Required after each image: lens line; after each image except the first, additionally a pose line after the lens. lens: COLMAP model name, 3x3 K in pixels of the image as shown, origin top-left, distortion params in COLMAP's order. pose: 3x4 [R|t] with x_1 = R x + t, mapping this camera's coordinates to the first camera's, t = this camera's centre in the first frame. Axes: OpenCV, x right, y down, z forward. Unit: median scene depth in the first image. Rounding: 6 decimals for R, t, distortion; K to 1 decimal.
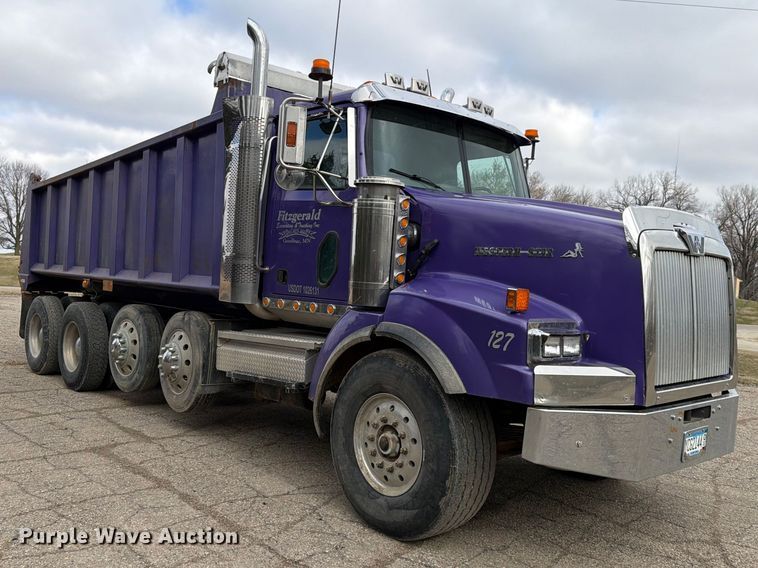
lens RADIAL K [[691.2, 0, 356.0], [0, 691.2, 286.7], [0, 0, 1]] dist [0.130810, -0.028489]
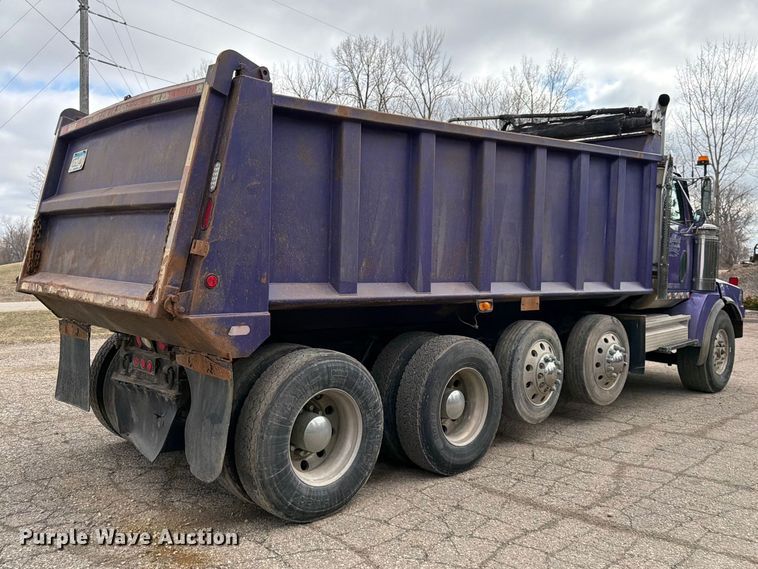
lens RADIAL K [[638.7, 0, 377.6], [0, 638.7, 286.1], [0, 0, 1]] dist [0.010142, -0.011005]
pose [[-0.022443, -0.083556, 0.996250, -1.497097], [-0.004005, 0.996501, 0.083487, -0.112979], [-0.999740, -0.002116, -0.022699, 1.665828]]
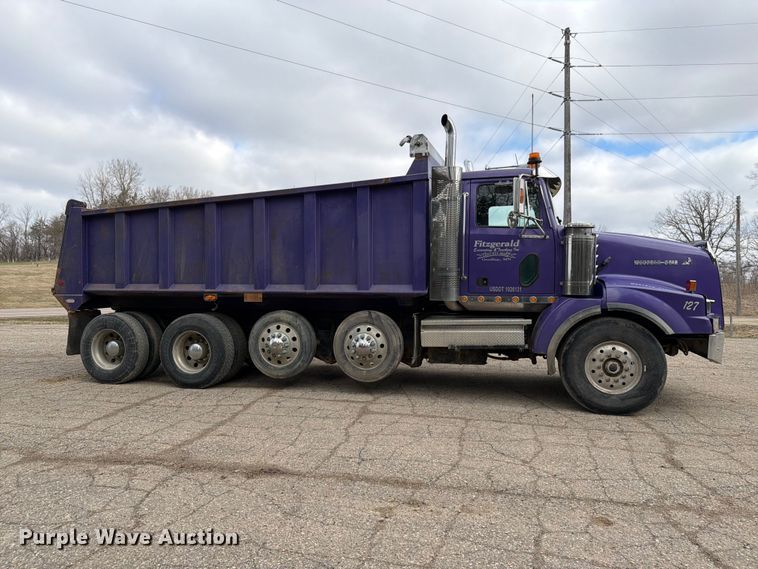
lens RADIAL K [[540.1, 0, 382.1], [0, 540.1, 284.1], [0, 0, 1]] dist [0.052313, -0.041607]
pose [[0.833249, -0.060649, 0.549562, -0.969542], [0.054056, 0.998140, 0.028192, -0.056579], [-0.550250, 0.006216, 0.834977, 0.089864]]
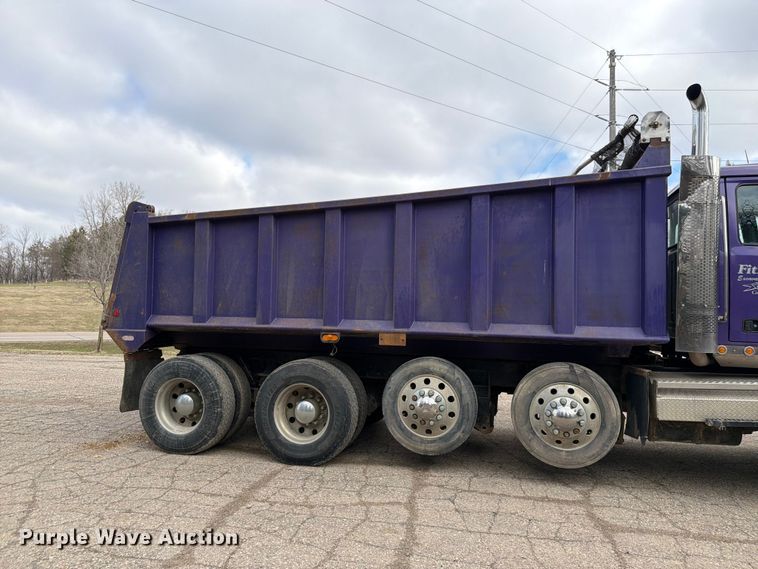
lens RADIAL K [[540.1, 0, 384.8], [0, 540.1, 287.5], [0, 0, 1]] dist [0.052313, -0.041607]
pose [[0.827477, -0.020081, 0.561141, -1.049026], [0.035634, 0.999224, -0.016789, -0.079251], [-0.560368, 0.033888, 0.827550, 0.603085]]
